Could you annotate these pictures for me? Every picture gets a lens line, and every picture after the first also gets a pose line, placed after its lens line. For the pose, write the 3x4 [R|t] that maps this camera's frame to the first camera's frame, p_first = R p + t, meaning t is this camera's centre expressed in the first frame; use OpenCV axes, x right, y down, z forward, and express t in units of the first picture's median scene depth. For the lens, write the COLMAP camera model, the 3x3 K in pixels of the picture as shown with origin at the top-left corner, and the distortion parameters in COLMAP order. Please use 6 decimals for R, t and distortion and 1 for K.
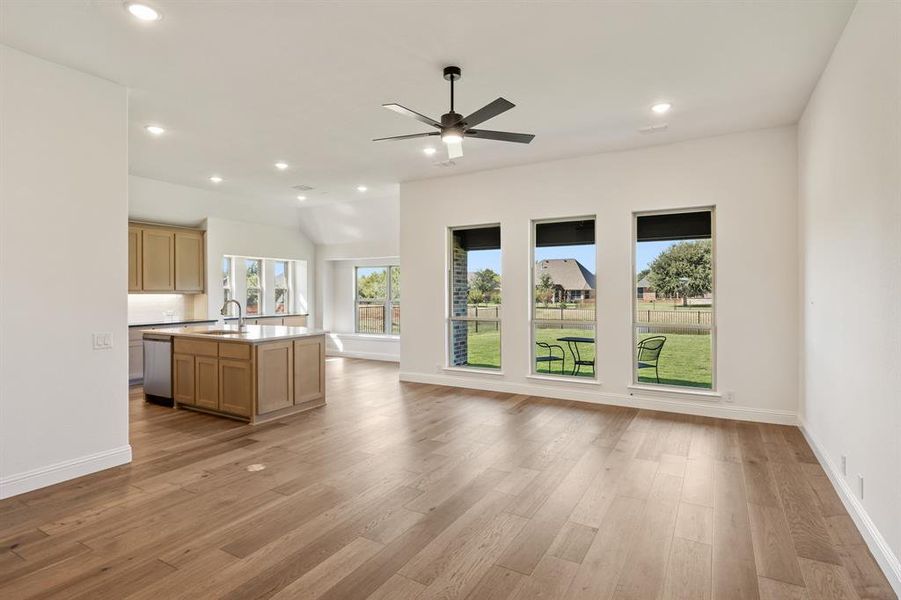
lens RADIAL K [[457.4, 0, 444.6], [0, 457.4, 293.5], [0, 0, 1]] dist [0.002205, -0.000780]
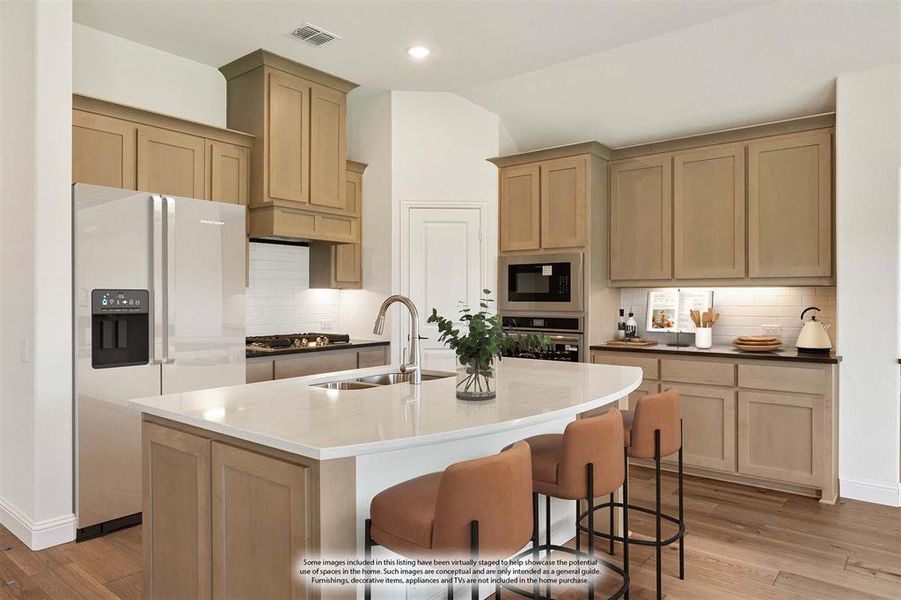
lens RADIAL K [[586.2, 0, 416.1], [0, 586.2, 294.7], [0, 0, 1]] dist [-0.003272, 0.006183]
pose [[-0.172400, 0.002795, -0.985023, 0.003607], [-0.001636, 0.999994, 0.003124, 0.007237], [0.985026, 0.002150, -0.172395, 0.736713]]
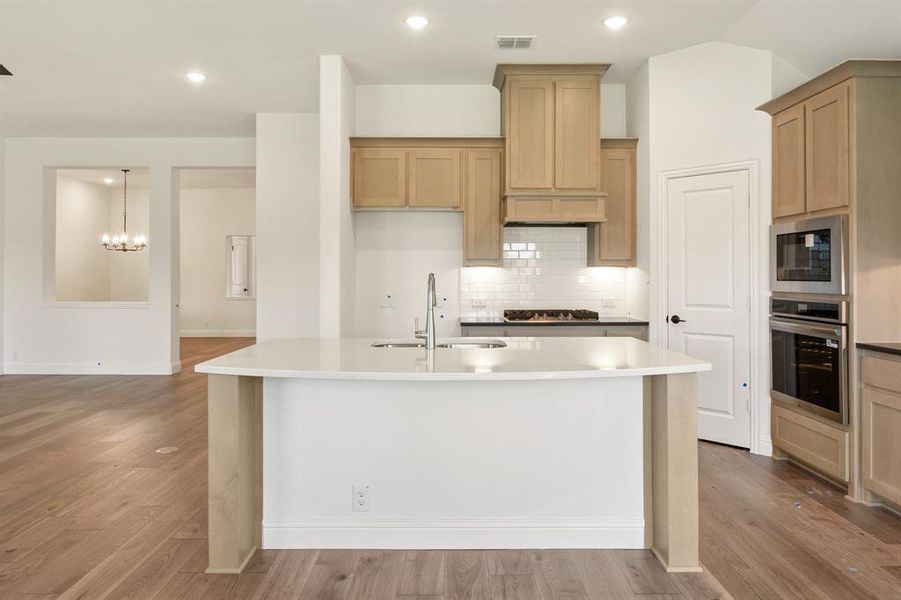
lens RADIAL K [[594.5, 0, 455.4], [0, 594.5, 266.6], [0, 0, 1]] dist [-0.006031, 0.000853]
pose [[-0.861058, -0.003202, -0.508497, -0.132295], [0.002366, 0.999944, -0.010305, 0.008870], [0.508501, -0.010076, -0.861002, 1.015465]]
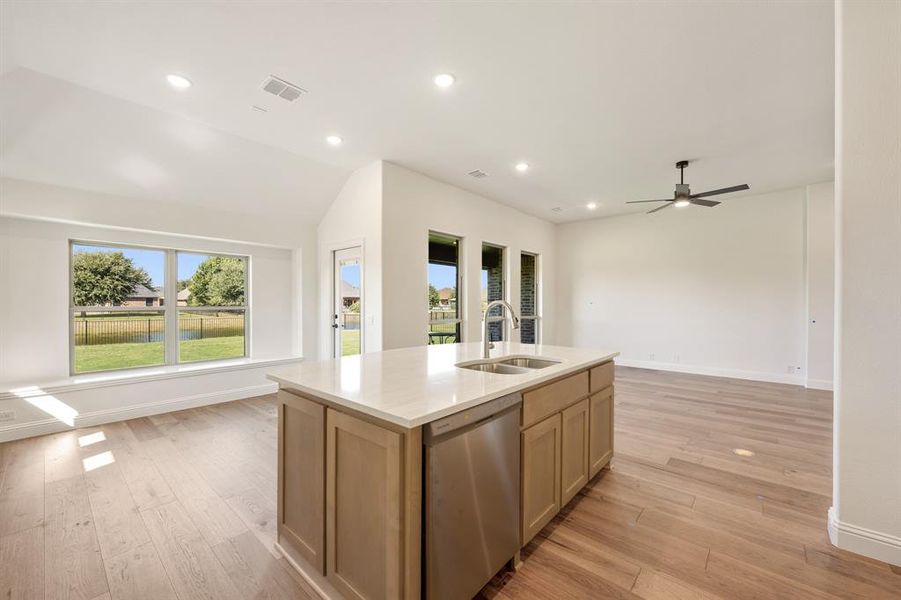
lens RADIAL K [[360.5, 0, 445.1], [0, 360.5, 306.4], [0, 0, 1]] dist [0.002910, -0.000496]
pose [[0.208021, -0.007627, 0.978095, -0.601148], [0.001835, 0.999971, 0.007407, 0.012143], [-0.978123, 0.000254, 0.208029, 0.653691]]
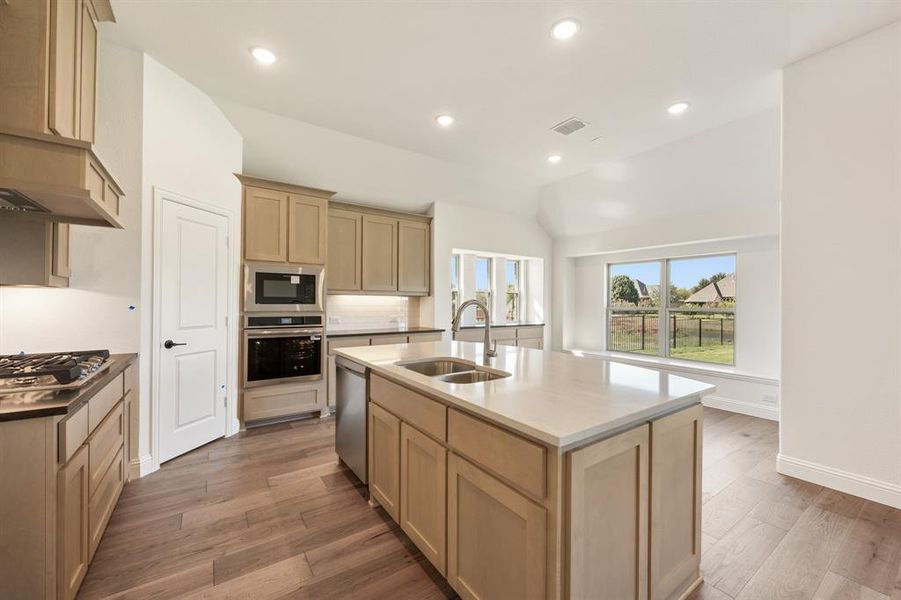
lens RADIAL K [[360.5, 0, 454.4], [0, 360.5, 300.8], [0, 0, 1]] dist [0.002910, -0.000496]
pose [[0.908334, 0.009040, -0.418148, -0.216048], [-0.012044, 0.999917, -0.004545, 0.011180], [0.418072, 0.009165, 0.908367, 0.432188]]
